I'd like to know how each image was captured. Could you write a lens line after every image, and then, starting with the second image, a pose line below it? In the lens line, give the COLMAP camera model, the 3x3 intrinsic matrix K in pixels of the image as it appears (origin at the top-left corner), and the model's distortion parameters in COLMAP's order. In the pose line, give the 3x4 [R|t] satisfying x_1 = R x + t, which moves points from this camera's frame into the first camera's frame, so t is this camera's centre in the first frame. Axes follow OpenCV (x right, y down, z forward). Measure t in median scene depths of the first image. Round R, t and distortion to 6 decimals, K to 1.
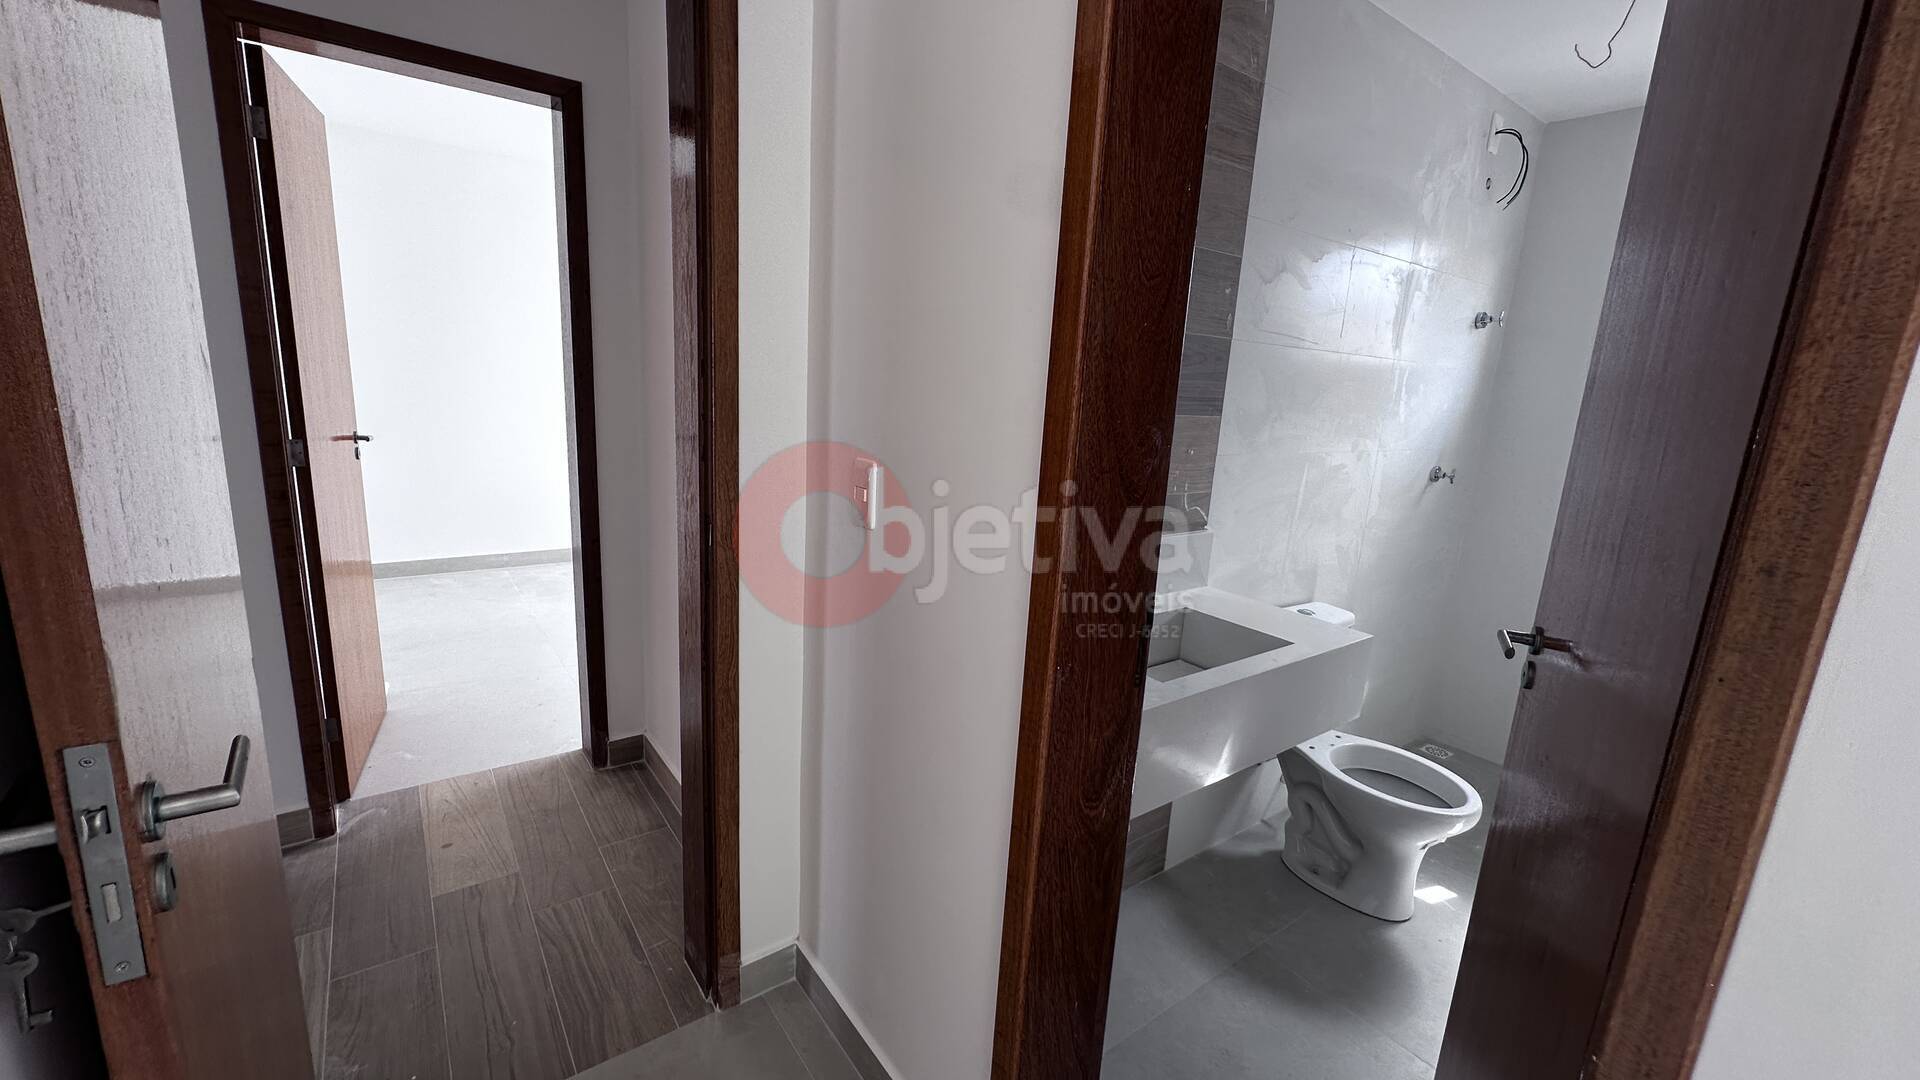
lens RADIAL K [[768.0, 0, 960.0], [0, 768.0, 540.0], [0, 0, 1]] dist [-0.003598, 0.000194]
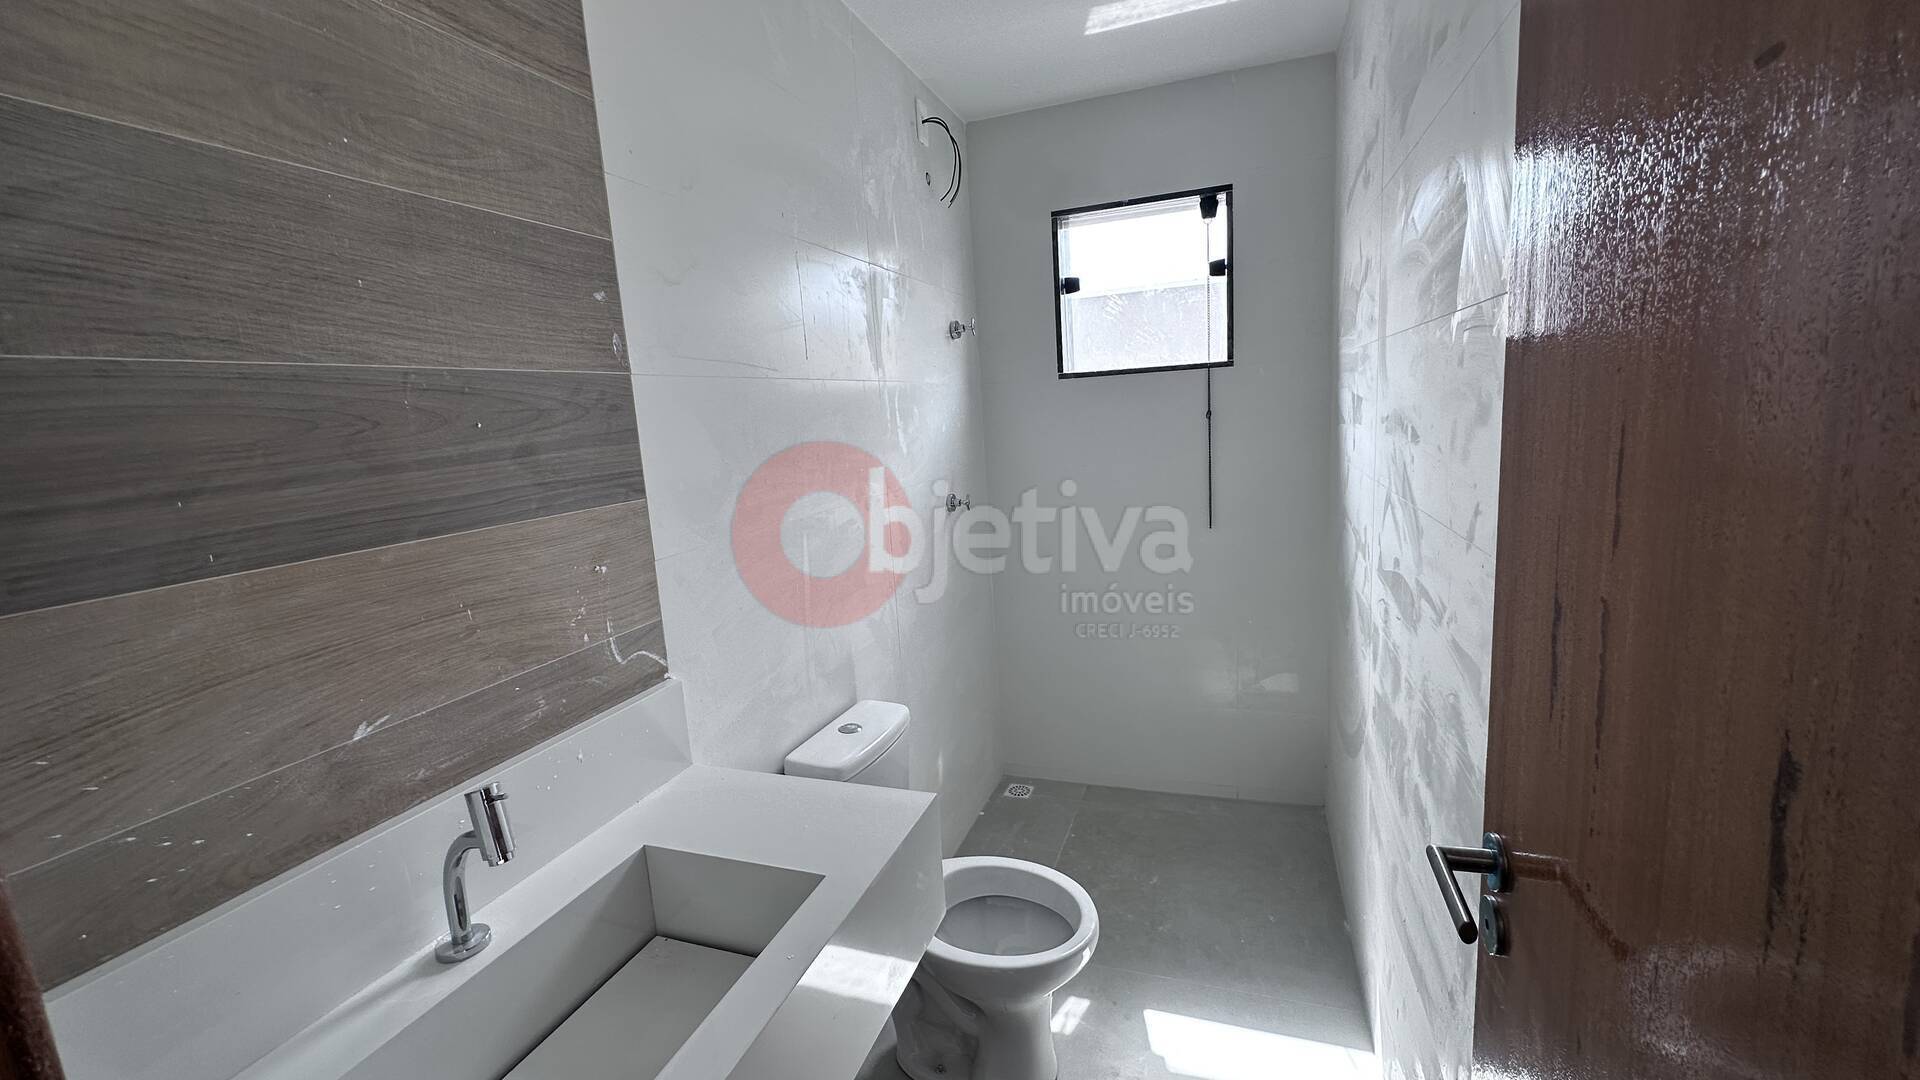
lens RADIAL K [[768.0, 0, 960.0], [0, 768.0, 540.0], [0, 0, 1]] dist [-0.003598, 0.000194]
pose [[0.825379, -0.202120, 0.527160, 0.181025], [0.226760, 0.973778, 0.018320, -0.069311], [-0.517040, 0.104418, 0.849569, 0.292795]]
